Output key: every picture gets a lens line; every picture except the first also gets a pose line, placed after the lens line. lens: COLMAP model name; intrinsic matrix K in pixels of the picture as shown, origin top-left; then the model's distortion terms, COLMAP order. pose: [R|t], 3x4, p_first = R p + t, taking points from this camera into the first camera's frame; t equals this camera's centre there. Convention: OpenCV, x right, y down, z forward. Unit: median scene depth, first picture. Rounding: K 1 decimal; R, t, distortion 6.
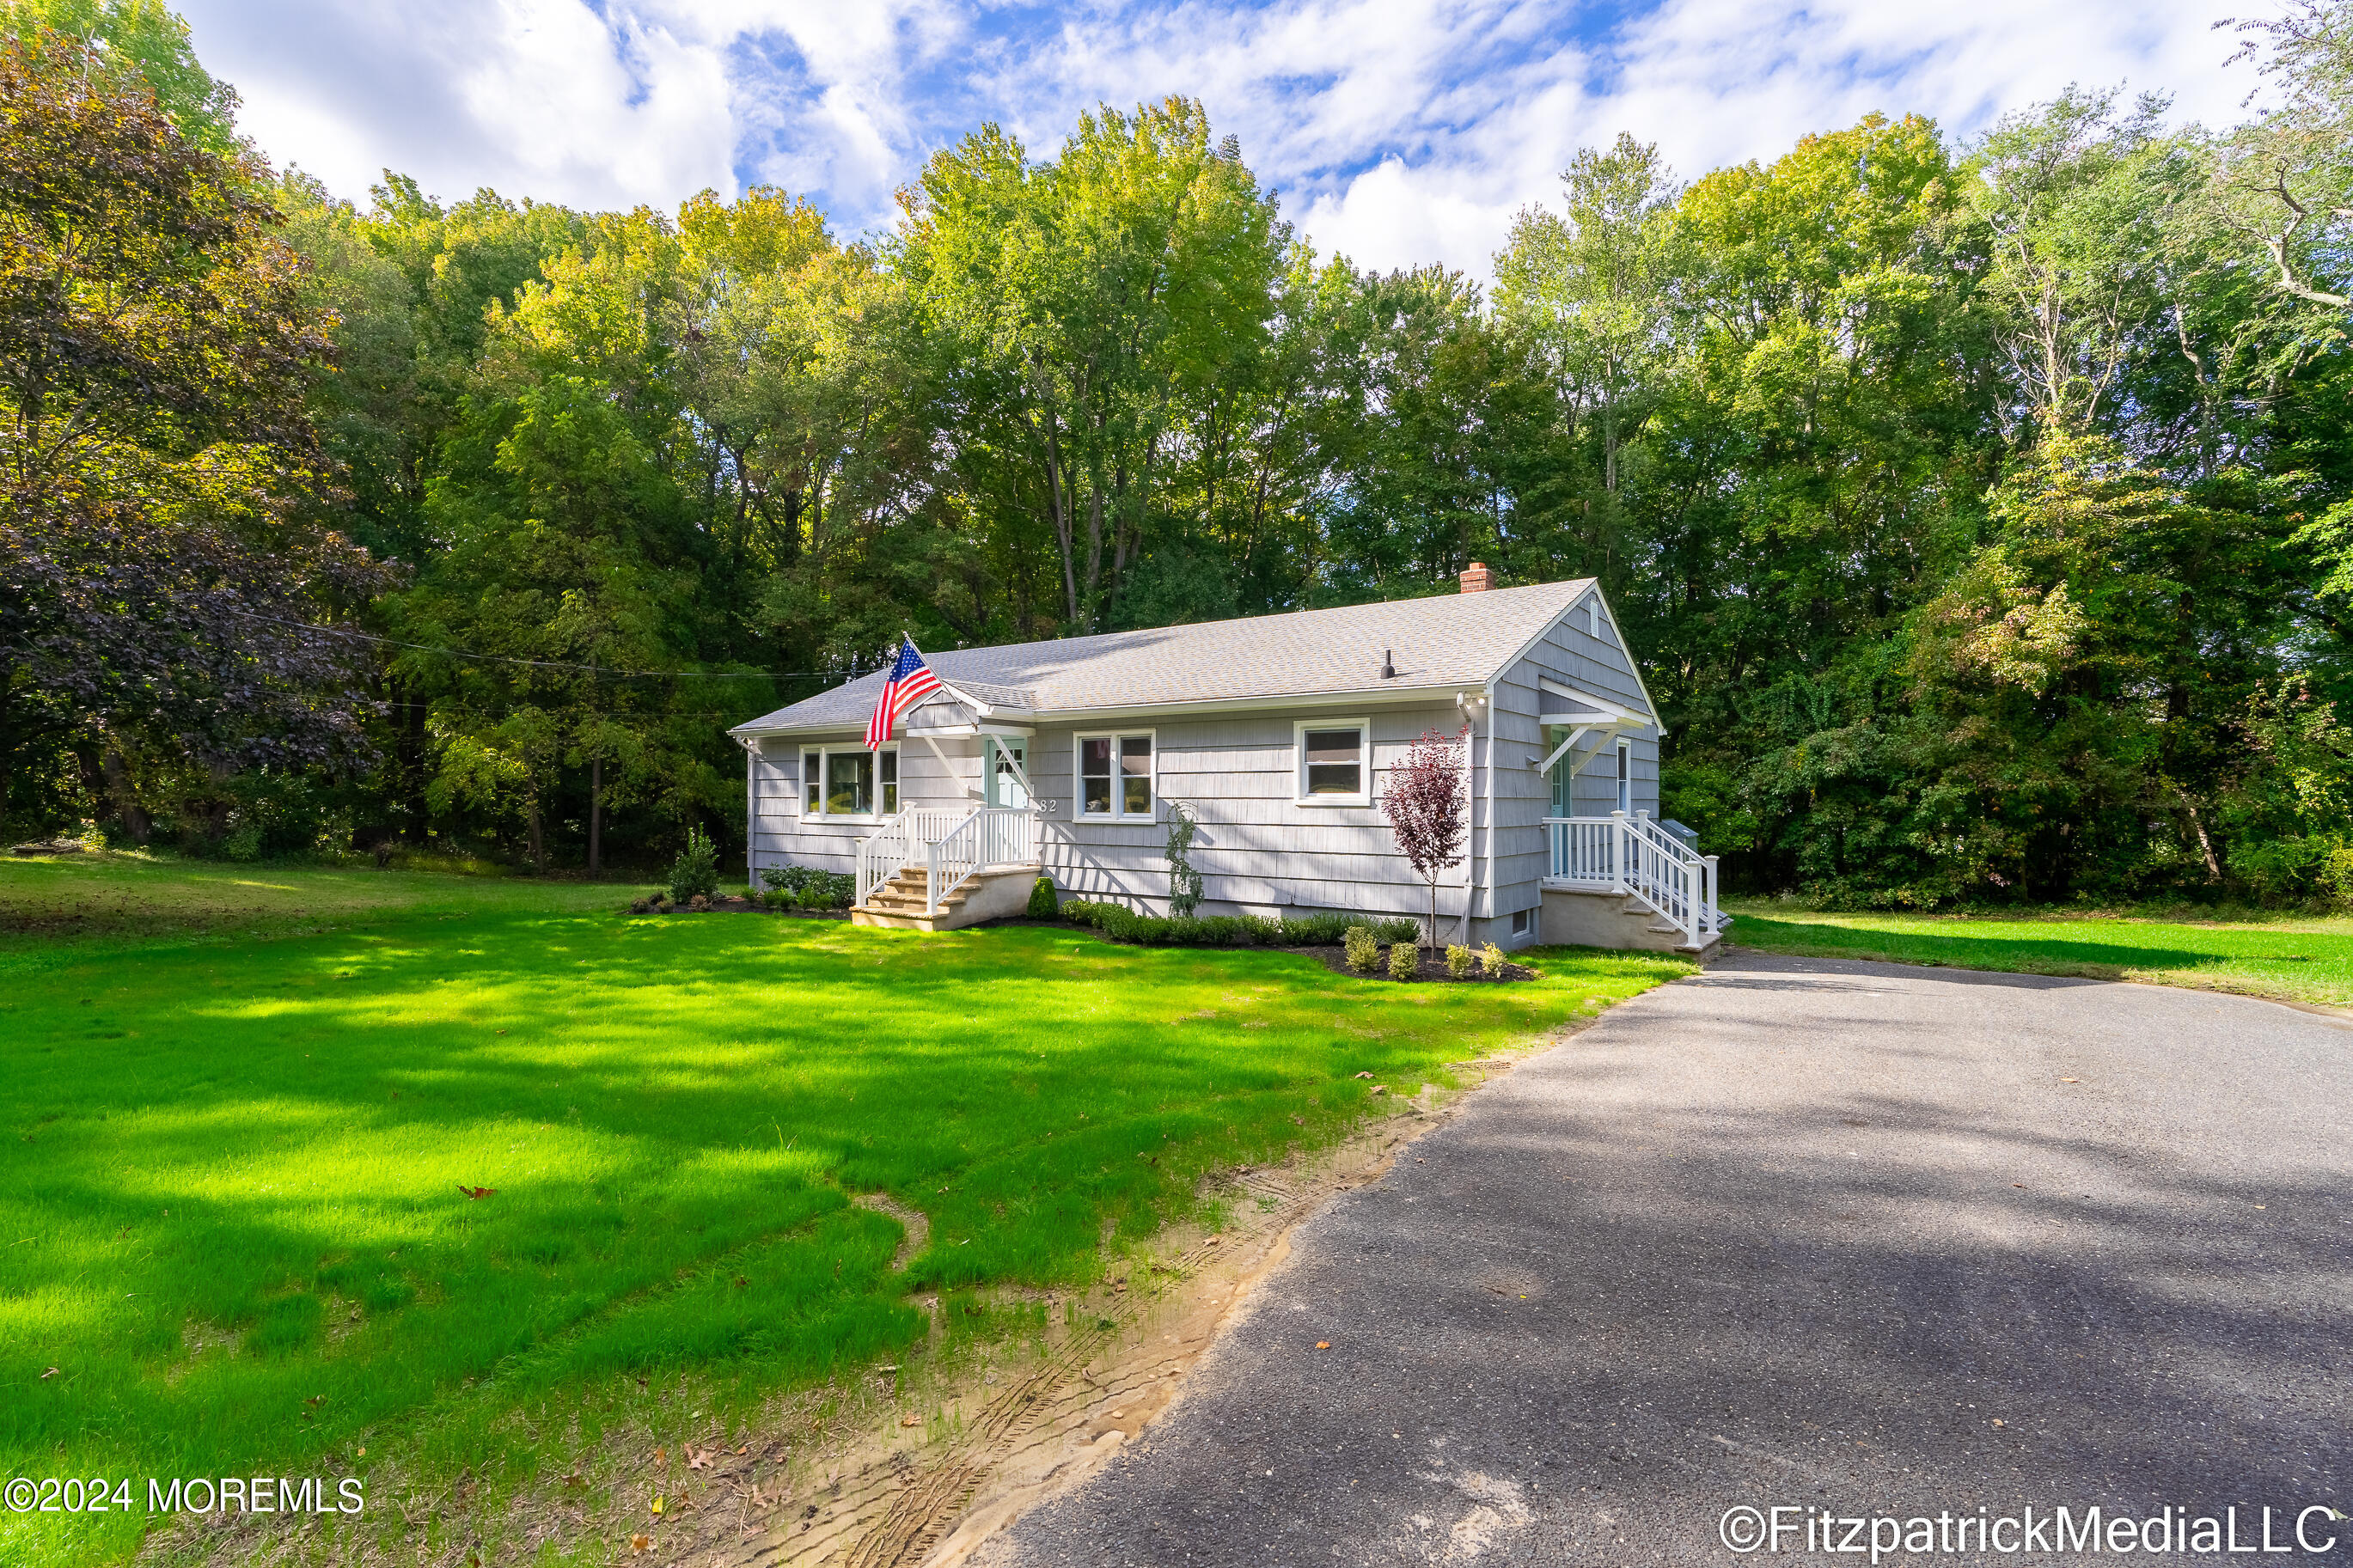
lens RADIAL K [[1049.6, 0, 1181.2], [0, 1049.6, 784.8], [0, 0, 1]] dist [-0.000606, 0.000666]
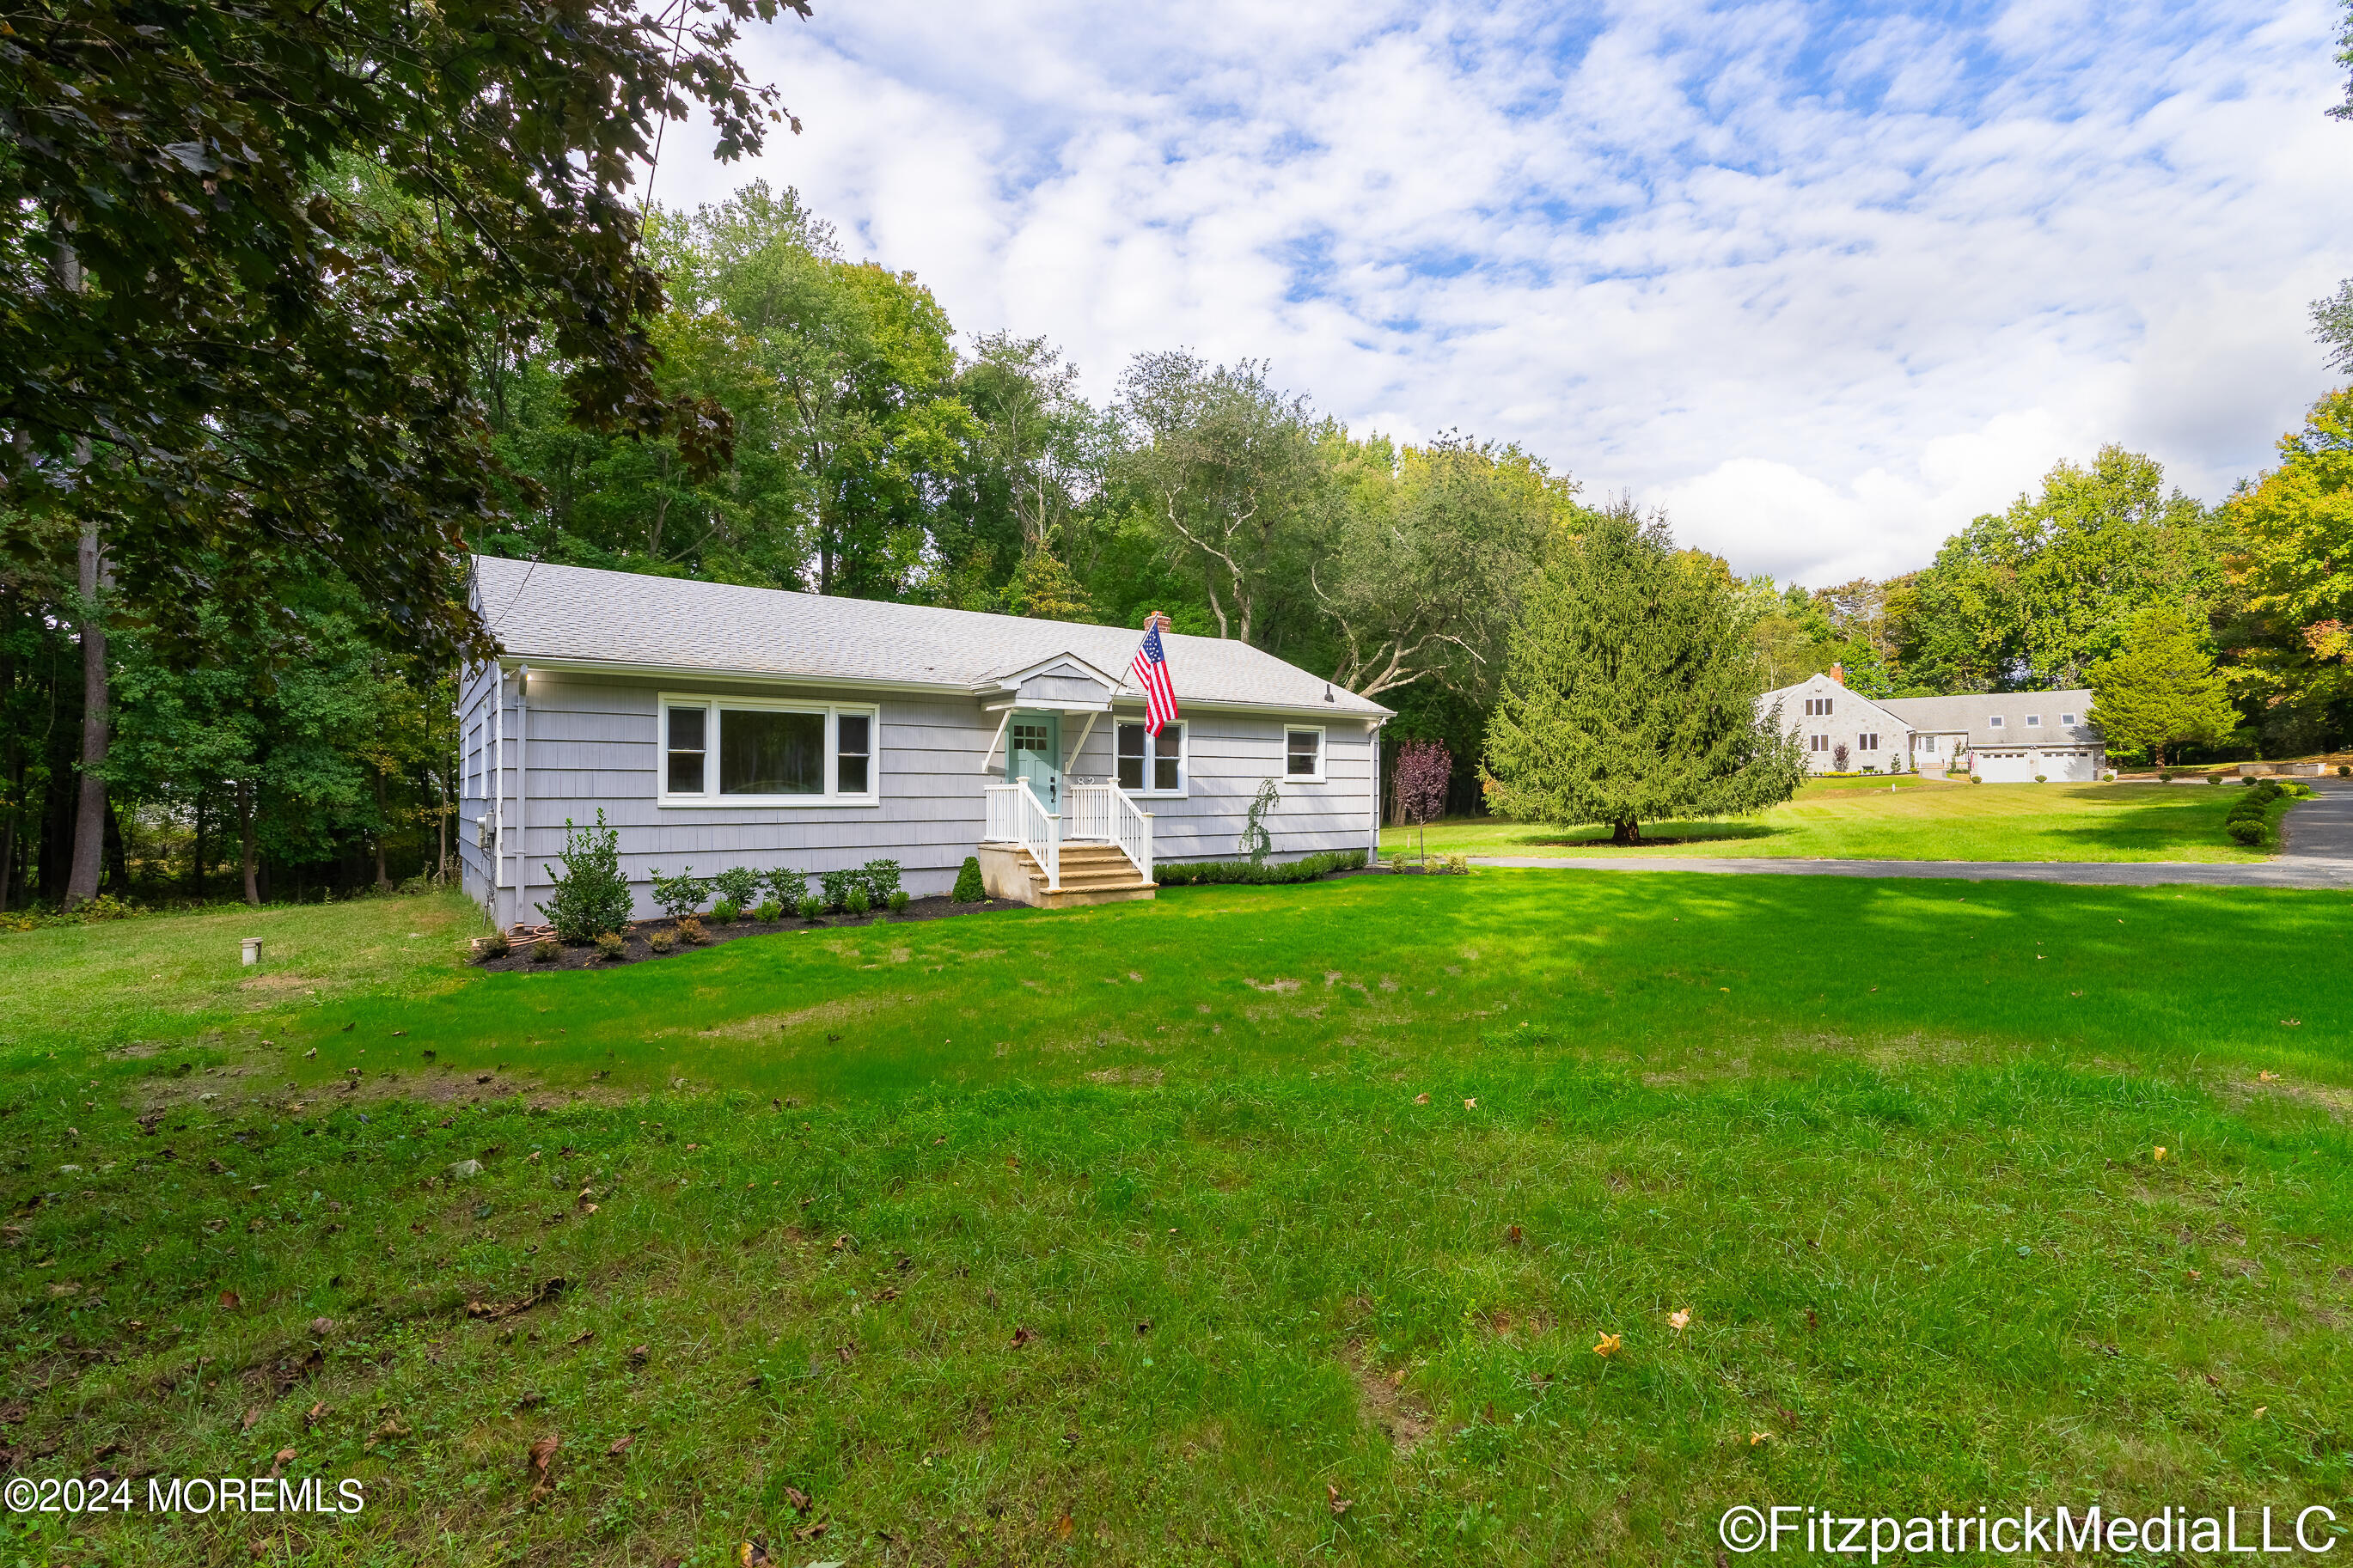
lens RADIAL K [[1049.6, 0, 1176.4], [0, 1049.6, 783.8], [0, 0, 1]] dist [-0.000606, 0.000666]
pose [[0.295730, 0.003260, 0.955266, -0.971718], [-0.009549, 0.999954, -0.000456, 0.017497], [-0.955224, -0.008987, 0.295748, 0.527476]]
